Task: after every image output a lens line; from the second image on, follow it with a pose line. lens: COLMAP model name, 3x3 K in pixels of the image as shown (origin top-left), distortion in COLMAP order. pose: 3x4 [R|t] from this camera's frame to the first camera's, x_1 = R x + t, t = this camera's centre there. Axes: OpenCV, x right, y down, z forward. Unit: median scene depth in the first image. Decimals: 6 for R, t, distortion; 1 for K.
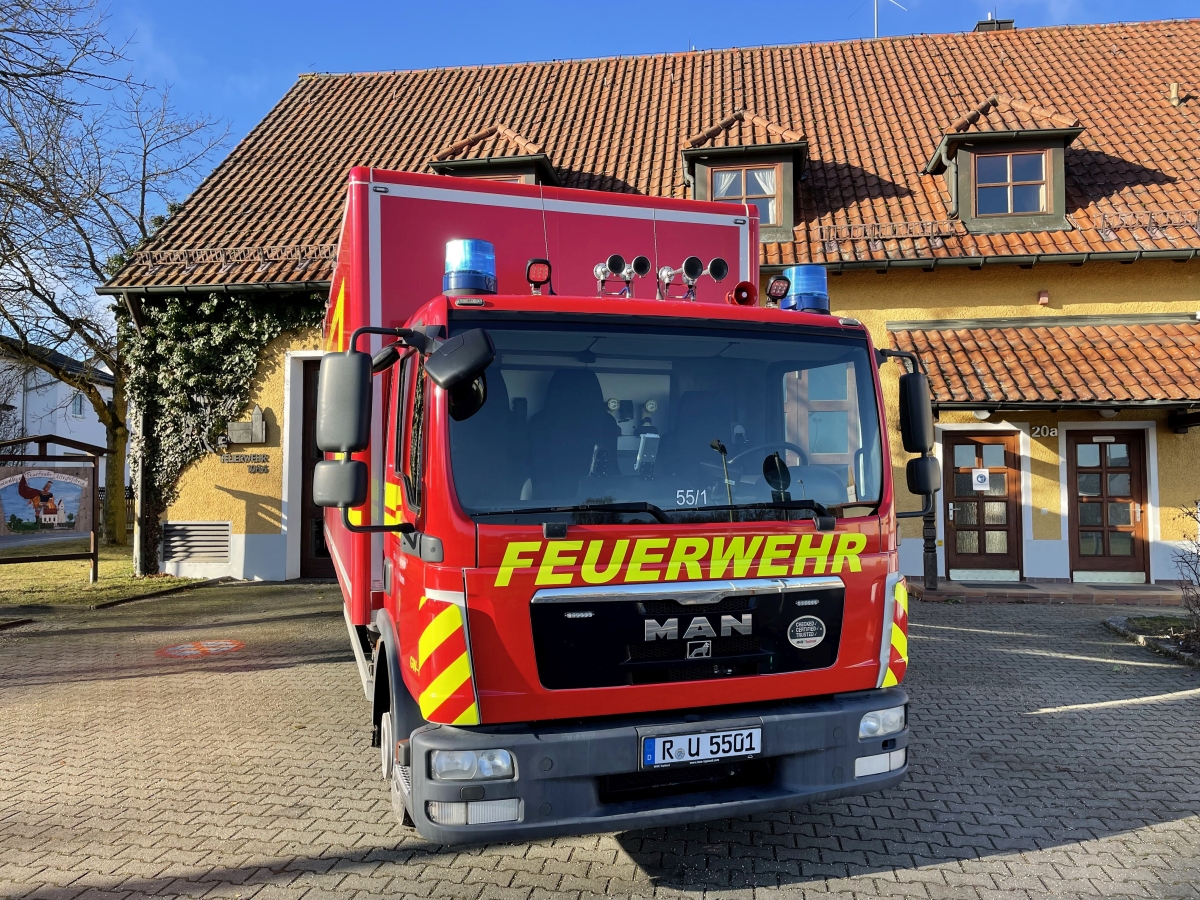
lens RADIAL K [[905.1, 0, 600.0], [0, 905.1, 450.0], [0, 0, 1]] dist [0.093257, -0.130326]
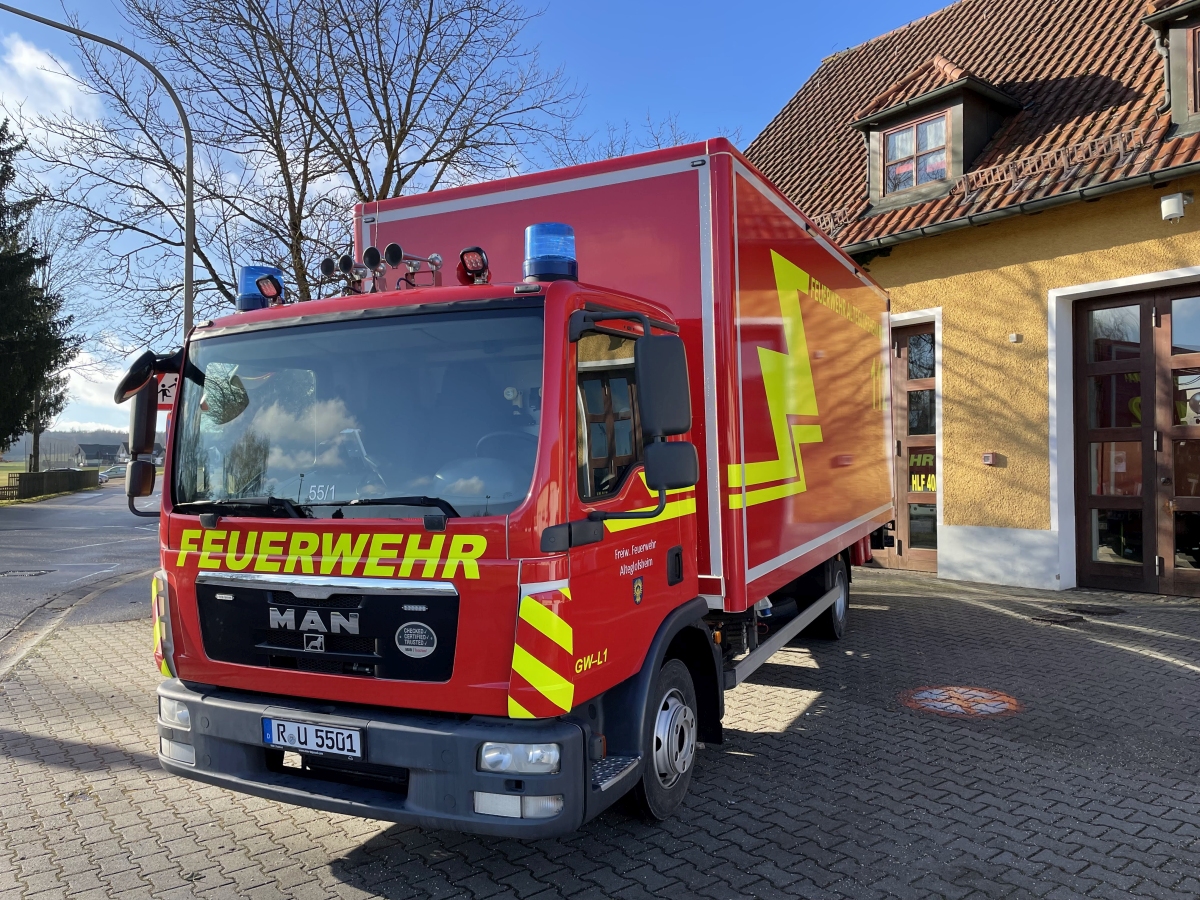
lens RADIAL K [[905.1, 0, 600.0], [0, 905.1, 450.0], [0, 0, 1]] dist [0.093257, -0.130326]
pose [[0.716176, -0.017882, -0.697690, 0.290670], [0.036010, 0.999287, 0.011353, 0.001326], [0.696990, -0.033254, 0.716309, 0.137890]]
